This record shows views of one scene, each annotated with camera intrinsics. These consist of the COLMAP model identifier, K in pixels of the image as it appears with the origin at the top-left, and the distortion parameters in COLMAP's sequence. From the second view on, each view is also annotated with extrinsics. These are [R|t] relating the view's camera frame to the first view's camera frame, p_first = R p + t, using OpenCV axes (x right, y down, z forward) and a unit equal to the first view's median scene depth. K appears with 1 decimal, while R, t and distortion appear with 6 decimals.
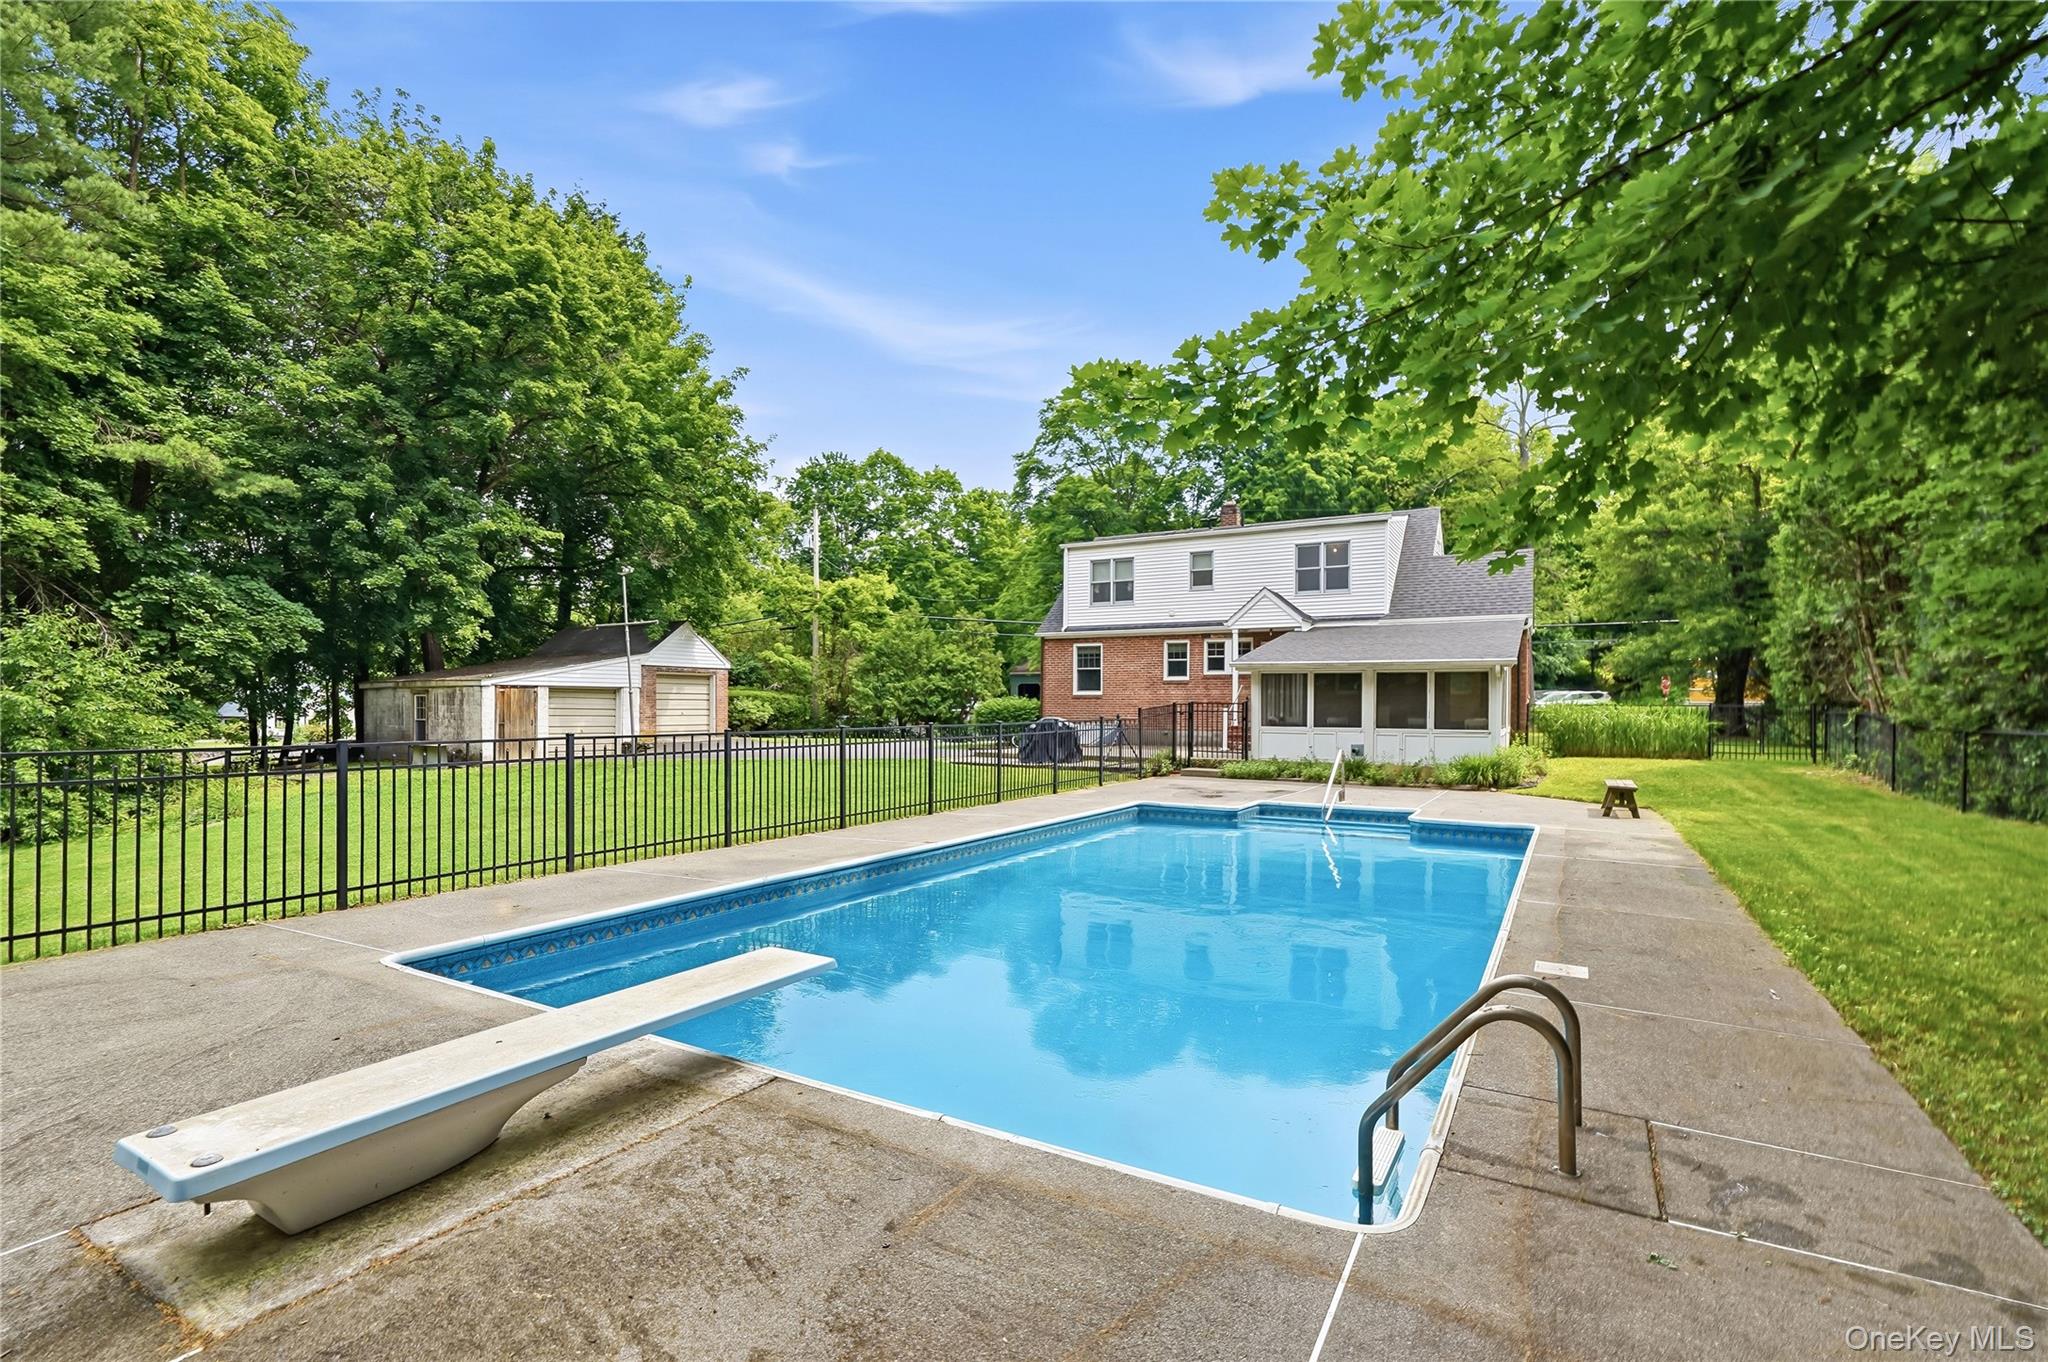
lens RADIAL K [[937.5, 0, 1024.1], [0, 937.5, 688.8], [0, 0, 1]] dist [-0.003955, 0.000589]
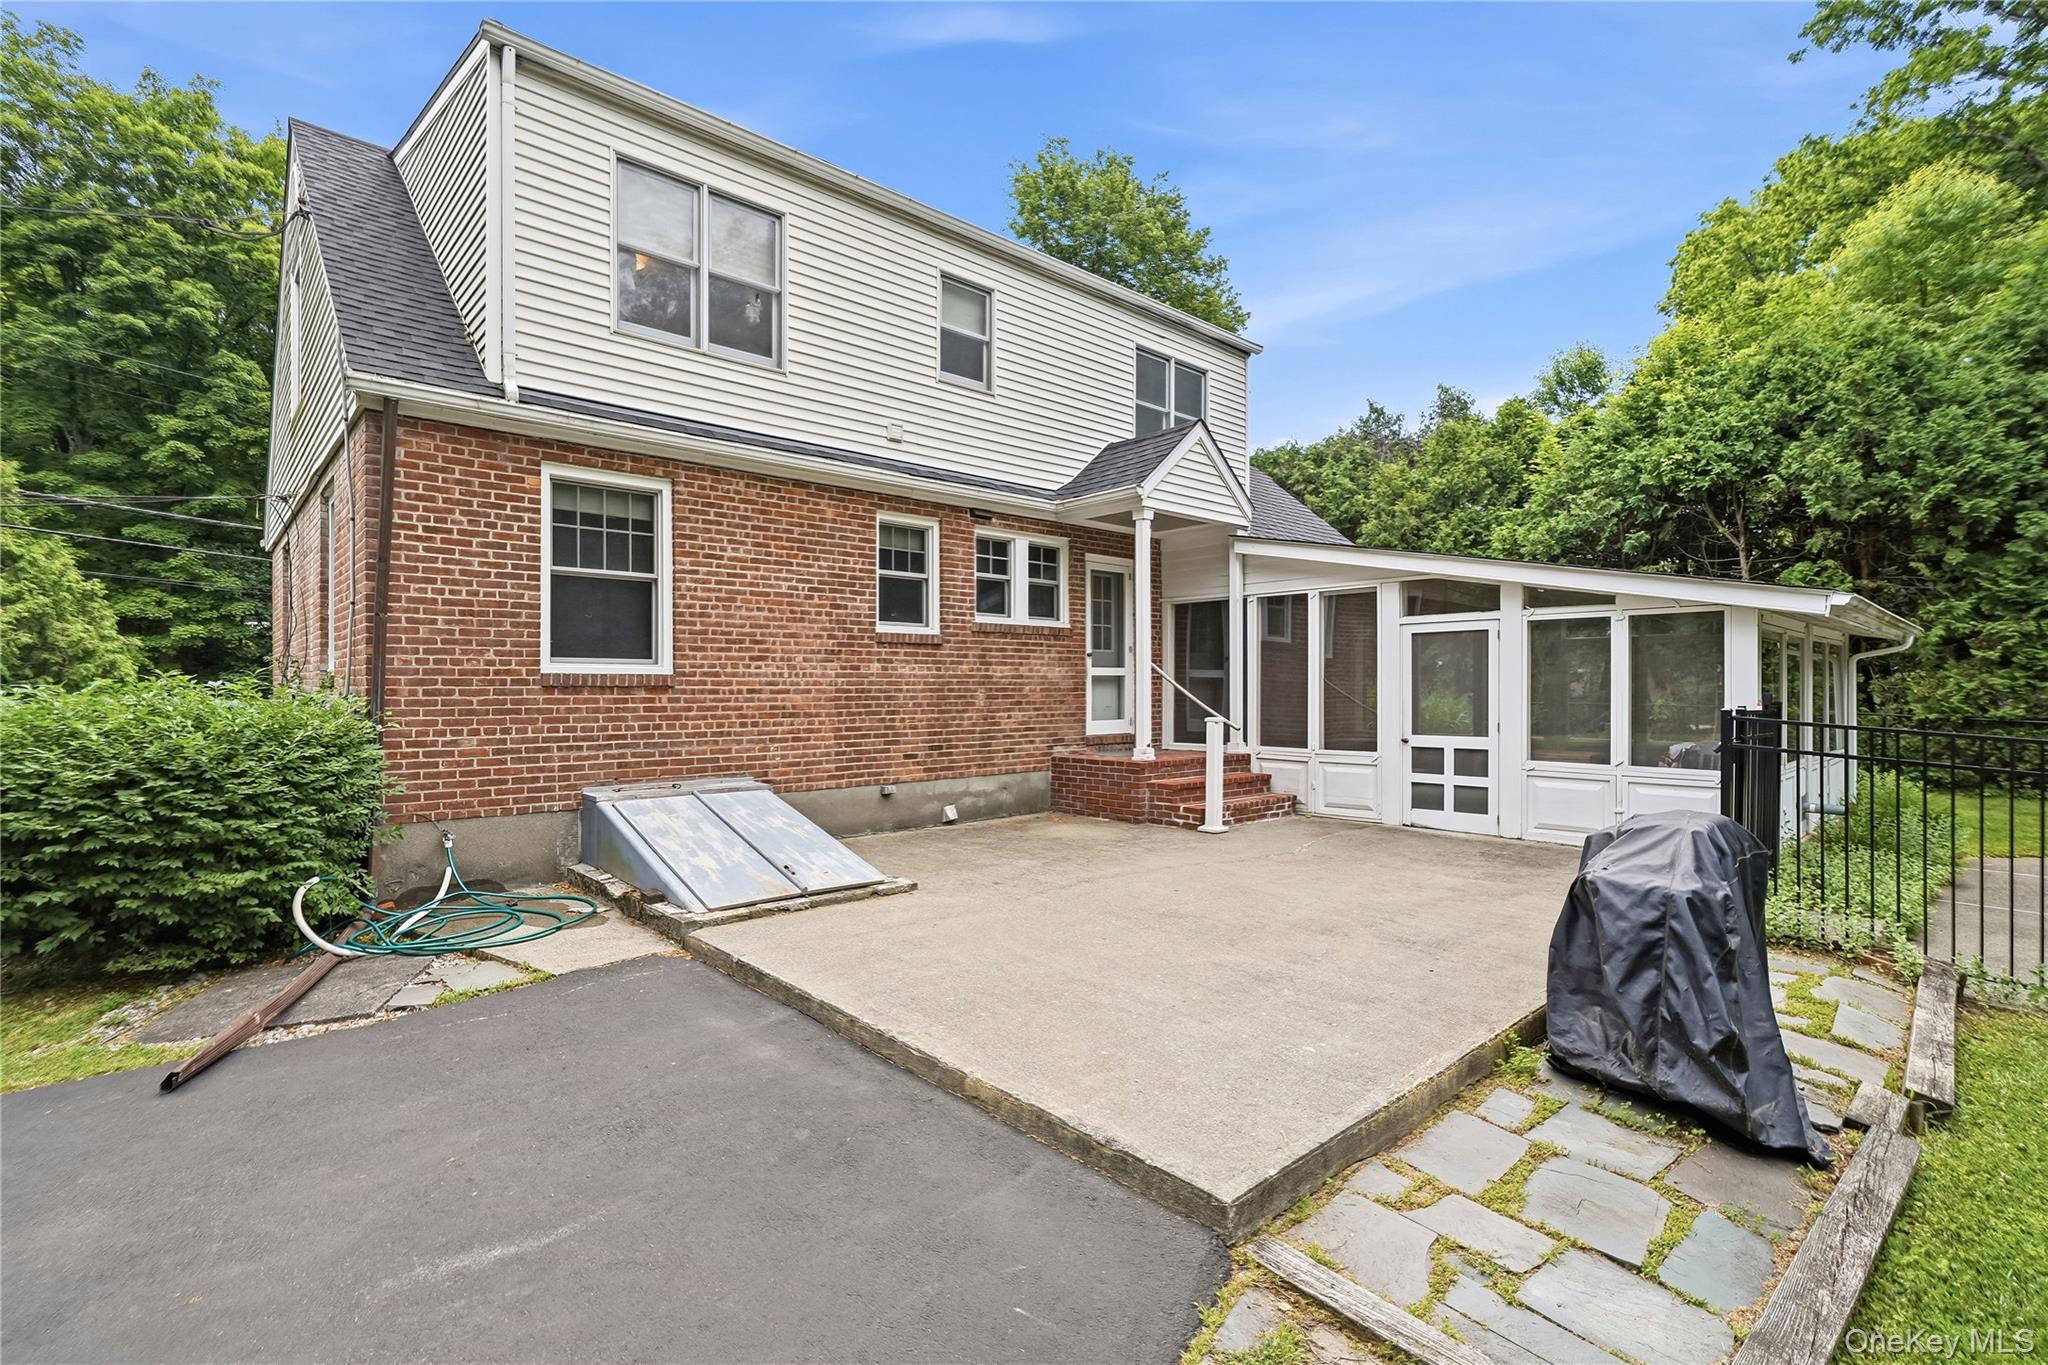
lens RADIAL K [[937.5, 0, 1022.1], [0, 937.5, 682.7], [0, 0, 1]] dist [-0.003955, 0.000589]
pose [[0.307370, -0.002045, 0.951588, -0.144211], [-0.005910, 0.999974, 0.004058, 0.007042], [-0.951572, -0.006871, 0.307350, 0.827945]]
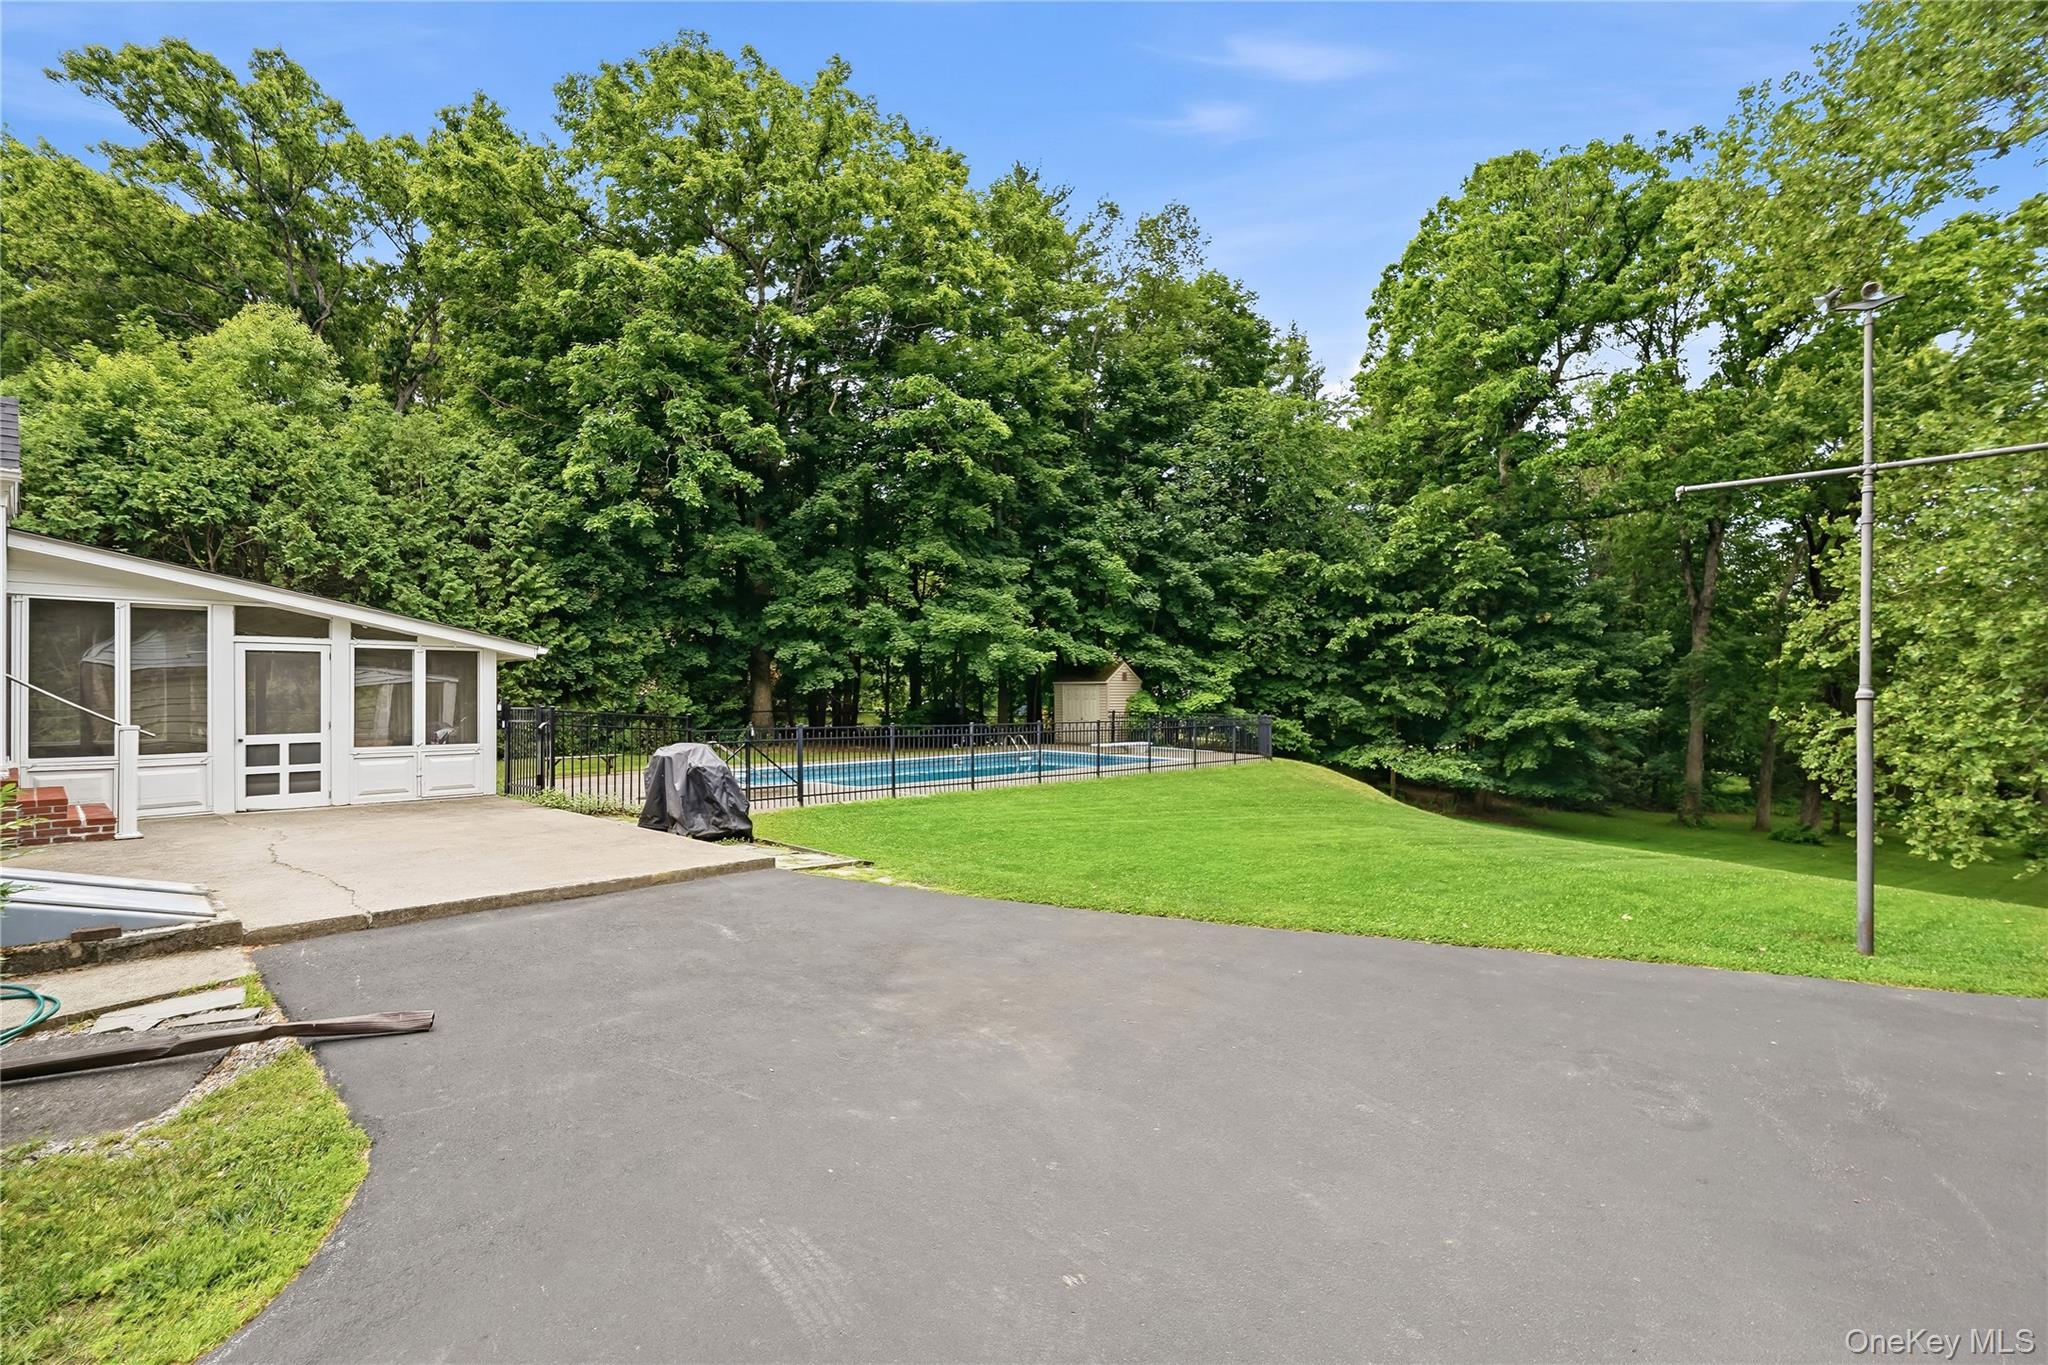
lens RADIAL K [[937.5, 0, 1023.2], [0, 937.5, 689.2], [0, 0, 1]] dist [-0.003955, 0.000589]
pose [[-0.978087, -0.007082, 0.208074, -0.185814], [-0.009650, 0.999889, -0.011332, 0.007819], [-0.207971, -0.013092, -0.978047, 1.093321]]
